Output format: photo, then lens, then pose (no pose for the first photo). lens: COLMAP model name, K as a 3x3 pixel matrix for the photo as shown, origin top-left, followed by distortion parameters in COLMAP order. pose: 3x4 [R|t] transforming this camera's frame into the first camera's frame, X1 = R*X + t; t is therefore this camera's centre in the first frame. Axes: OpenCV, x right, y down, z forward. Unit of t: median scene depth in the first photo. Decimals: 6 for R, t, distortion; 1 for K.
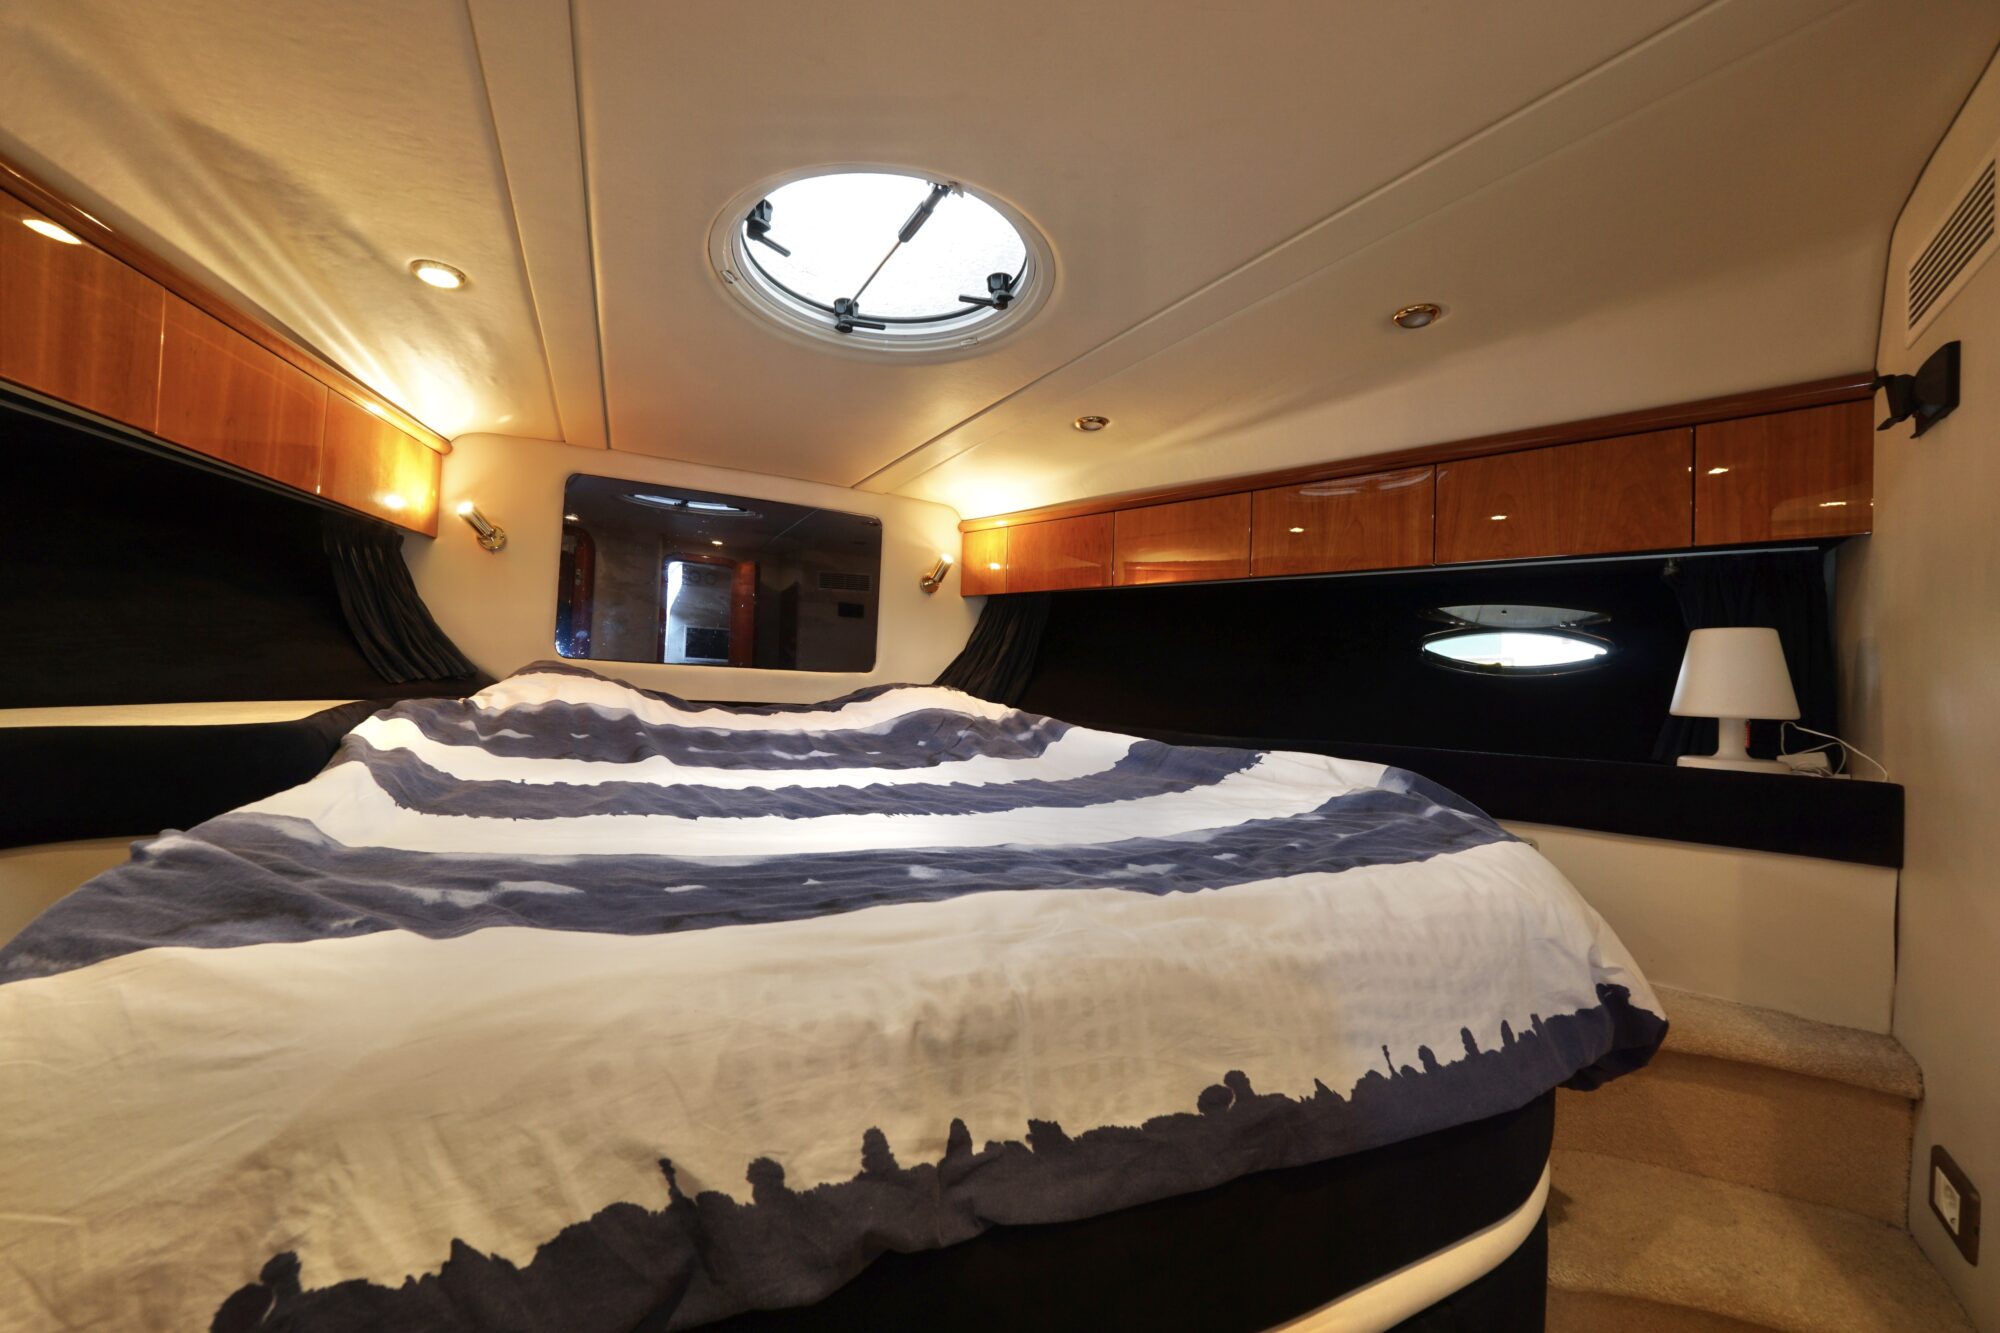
lens RADIAL K [[858.8, 0, 1000.0], [0, 858.8, 666.5], [0, 0, 1]] dist [-0.000419, 0.010017]
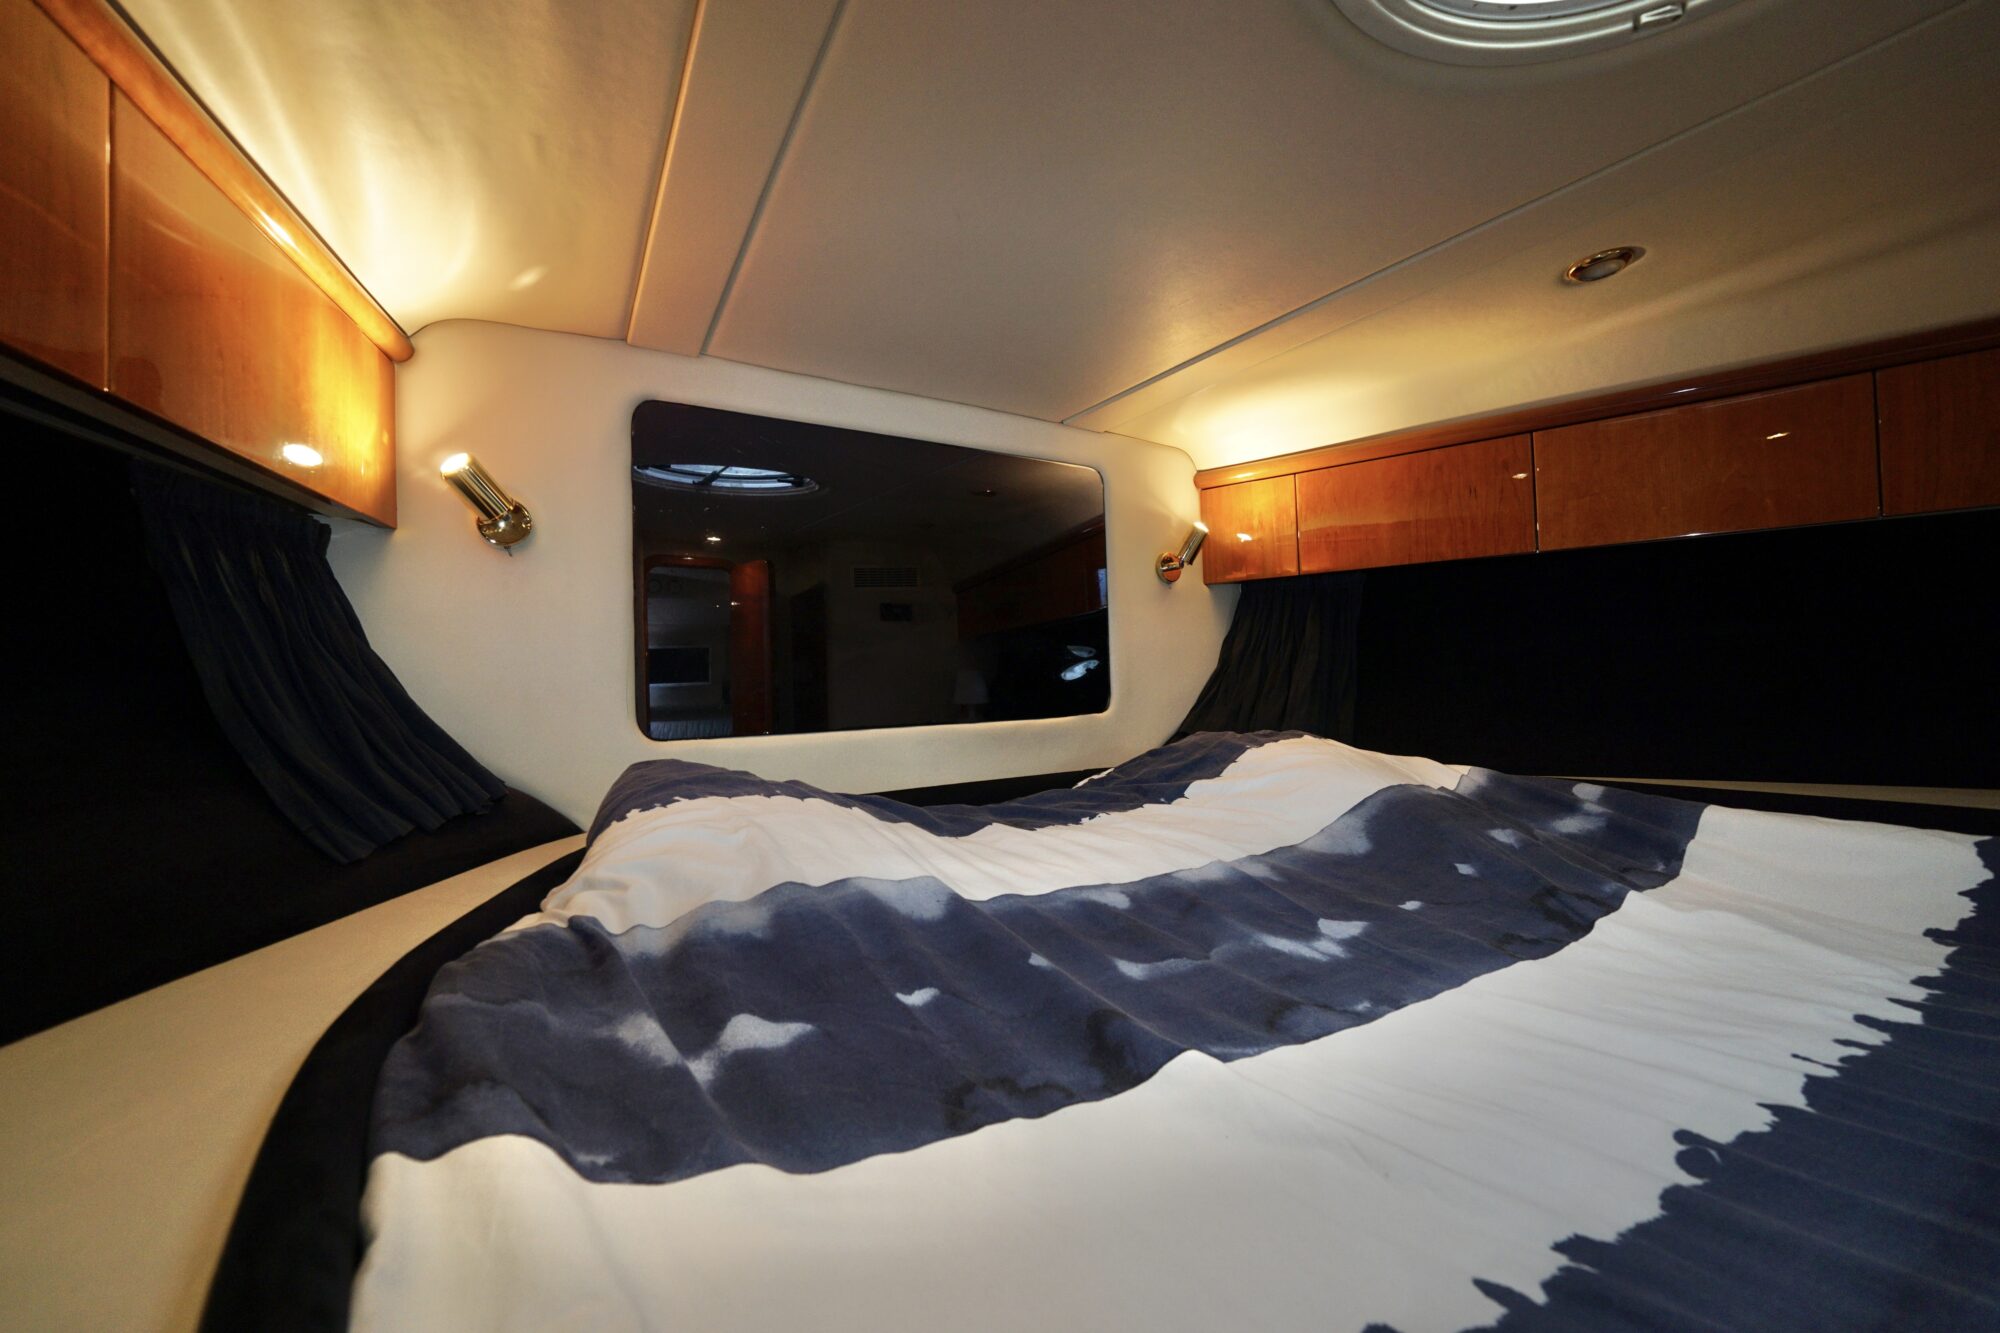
lens RADIAL K [[840.2, 0, 995.6], [0, 840.2, 662.3], [0, 0, 1]] dist [-0.020526, 0.009450]
pose [[0.991525, -0.072017, 0.108131, -0.364037], [0.071048, 0.997391, 0.012784, -0.053044], [-0.108769, -0.004994, 0.994054, 0.476115]]
